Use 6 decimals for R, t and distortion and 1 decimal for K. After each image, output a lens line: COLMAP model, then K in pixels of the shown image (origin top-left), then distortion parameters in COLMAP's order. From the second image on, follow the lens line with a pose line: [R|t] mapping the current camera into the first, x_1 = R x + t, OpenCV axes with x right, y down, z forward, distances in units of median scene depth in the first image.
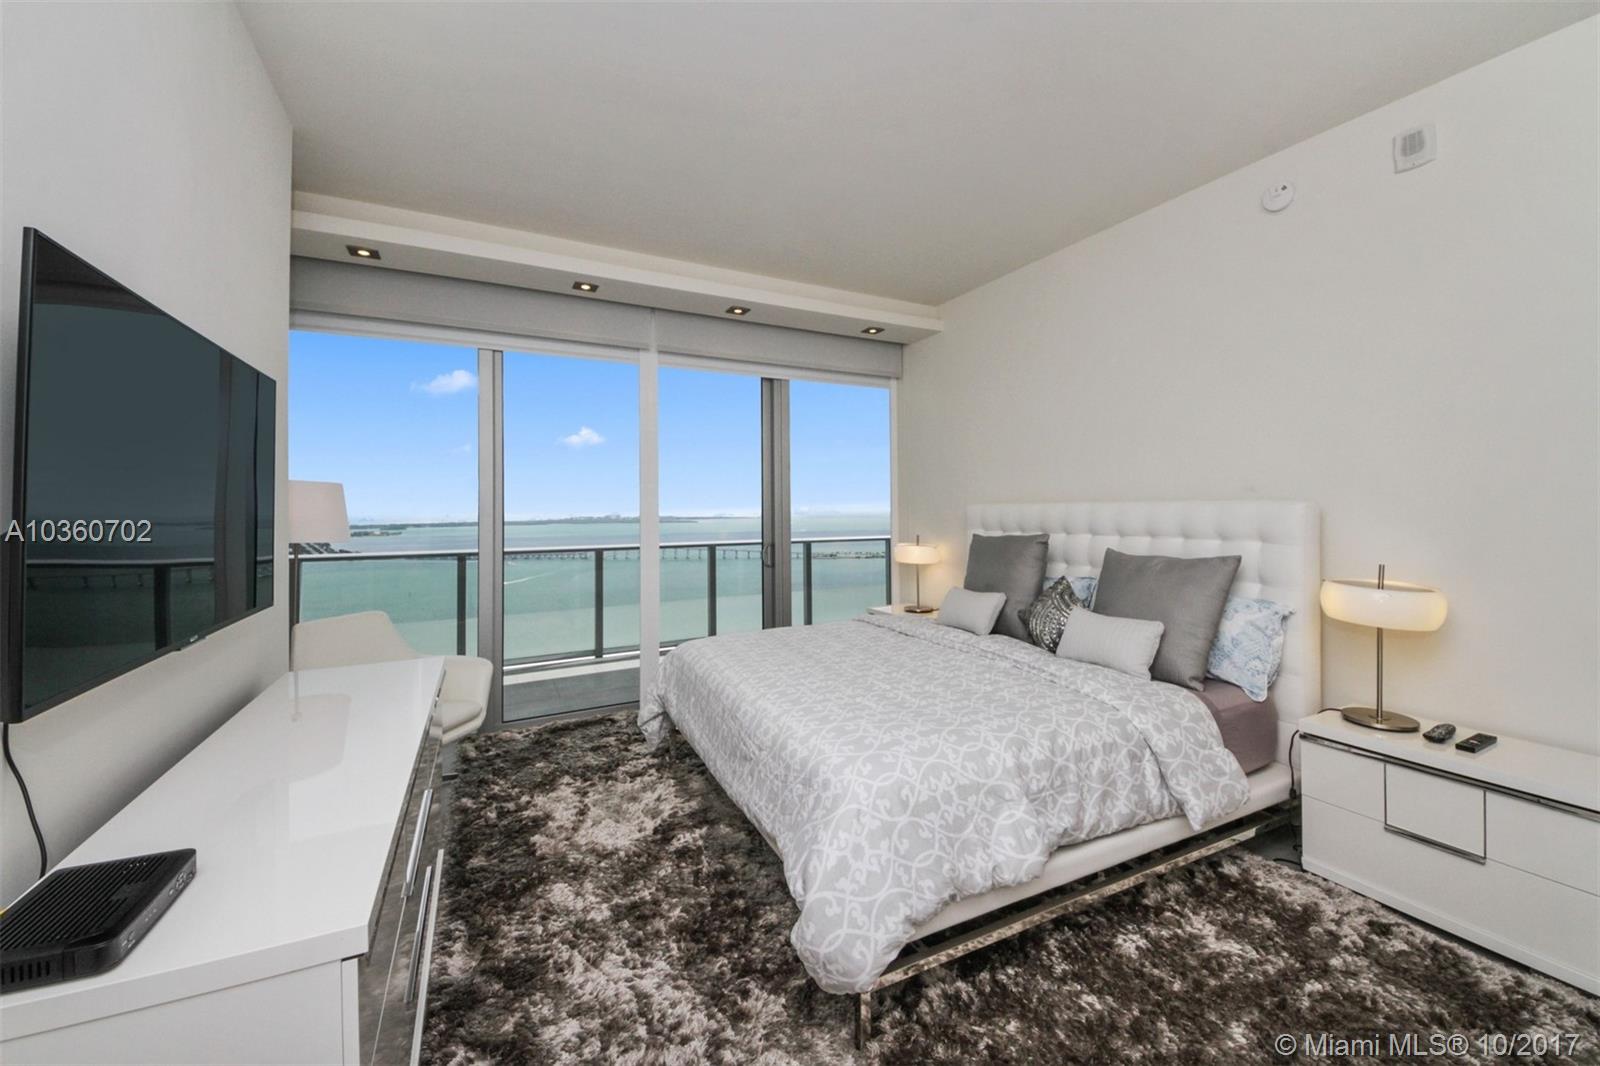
lens RADIAL K [[622.2, 0, 811.0], [0, 622.2, 501.1], [0, 0, 1]] dist [-0.000453, -0.001520]
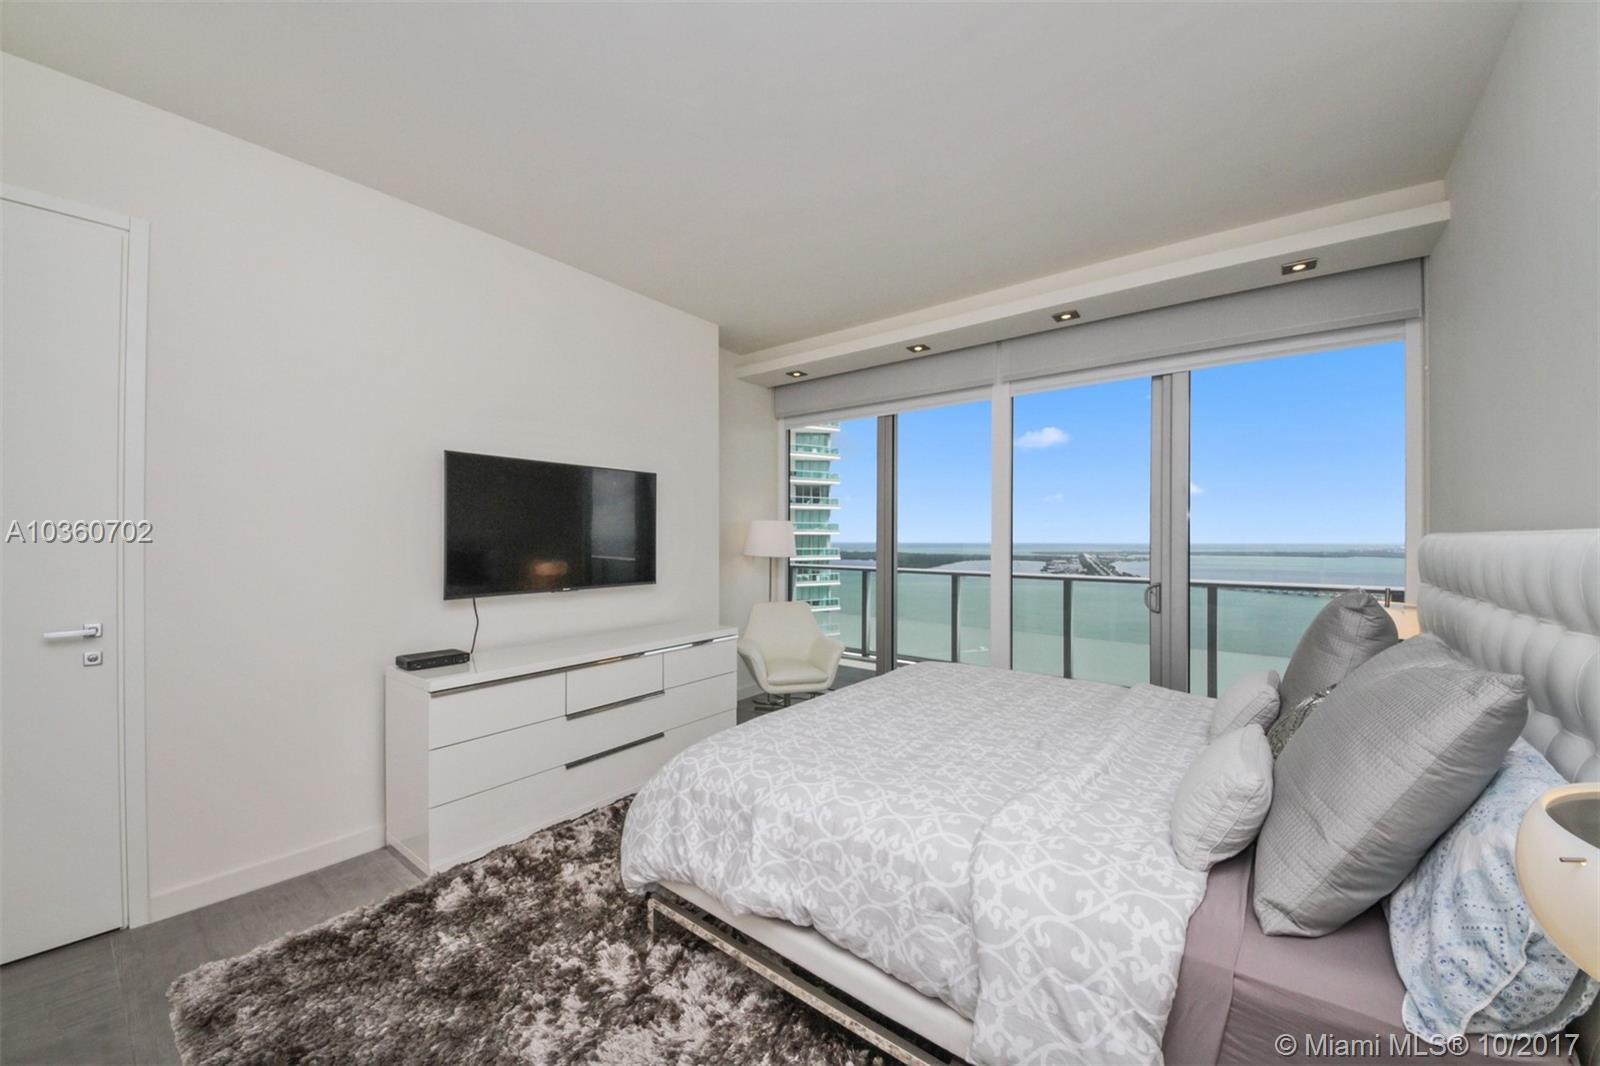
lens RADIAL K [[622.2, 0, 804.2], [0, 622.2, 532.2], [0, 0, 1]] dist [-0.000453, -0.001520]
pose [[0.371091, 0.004845, -0.928584, 0.587253], [0.002132, 0.999979, 0.006070, -0.003898], [0.928594, -0.004233, 0.371073, 0.327533]]
